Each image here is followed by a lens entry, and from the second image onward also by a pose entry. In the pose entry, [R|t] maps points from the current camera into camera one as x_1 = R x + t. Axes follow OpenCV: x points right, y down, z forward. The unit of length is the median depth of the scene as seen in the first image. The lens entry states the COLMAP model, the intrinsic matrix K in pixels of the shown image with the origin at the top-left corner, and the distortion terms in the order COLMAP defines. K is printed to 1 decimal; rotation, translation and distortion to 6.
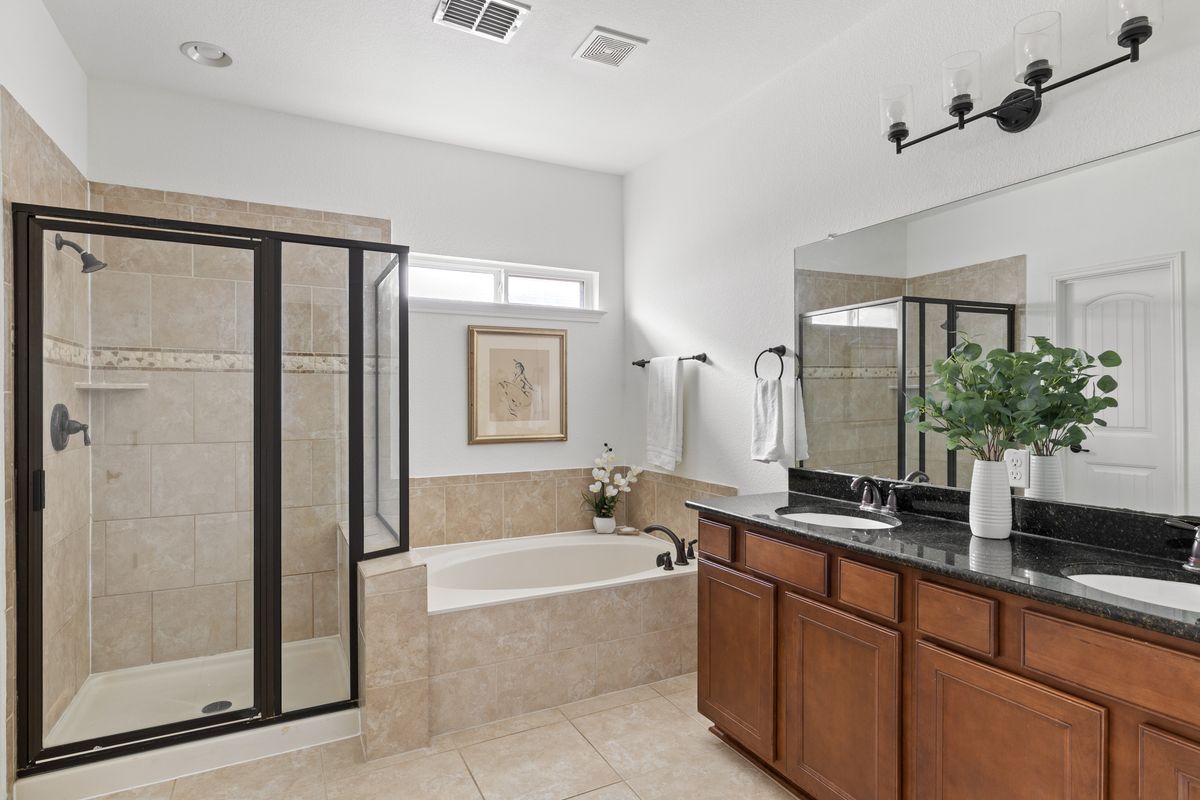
lens RADIAL K [[503.2, 0, 599.0], [0, 503.2, 396.1], [0, 0, 1]] dist [-0.000102, -0.000100]
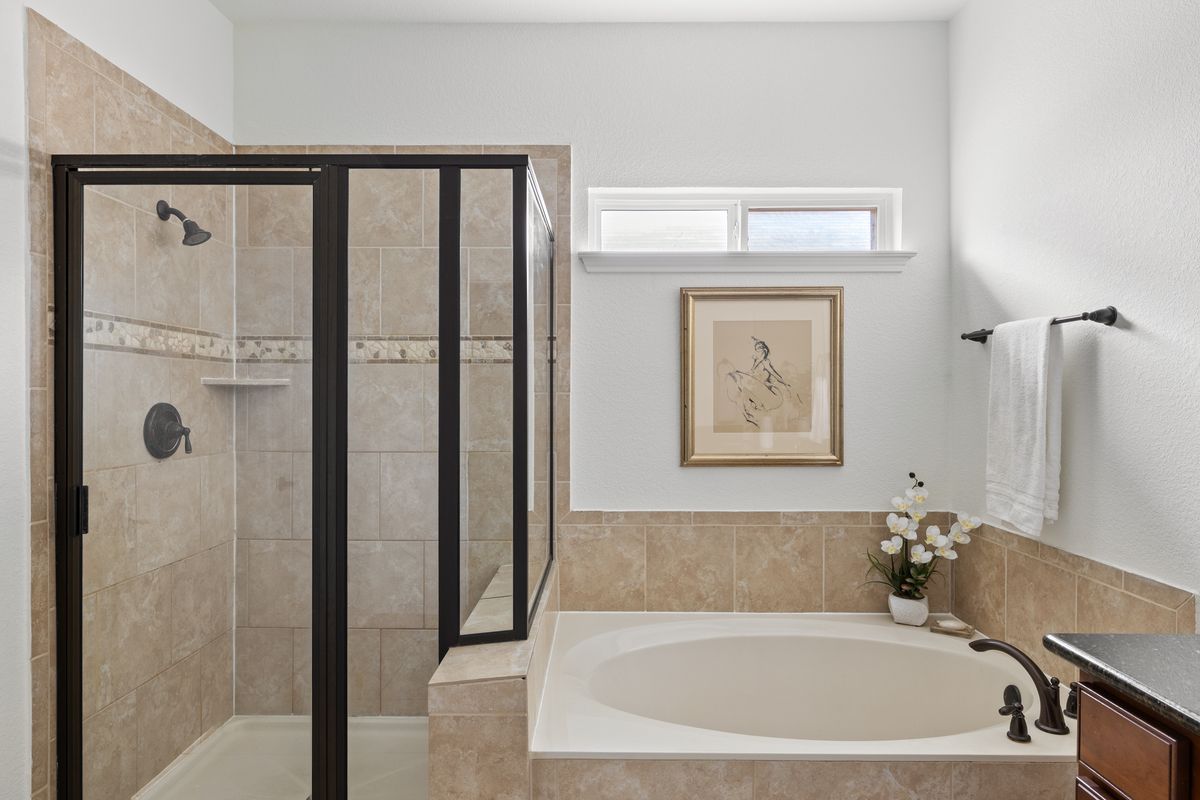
lens RADIAL K [[677.0, 0, 600.0], [0, 677.0, 400.0], [0, 0, 1]] dist [-0.002939, 0.000441]
pose [[0.899370, 0.003448, -0.437175, 0.039712], [0.000360, 0.999963, 0.008626, 0.000605], [0.437189, -0.007915, 0.899335, 0.150942]]
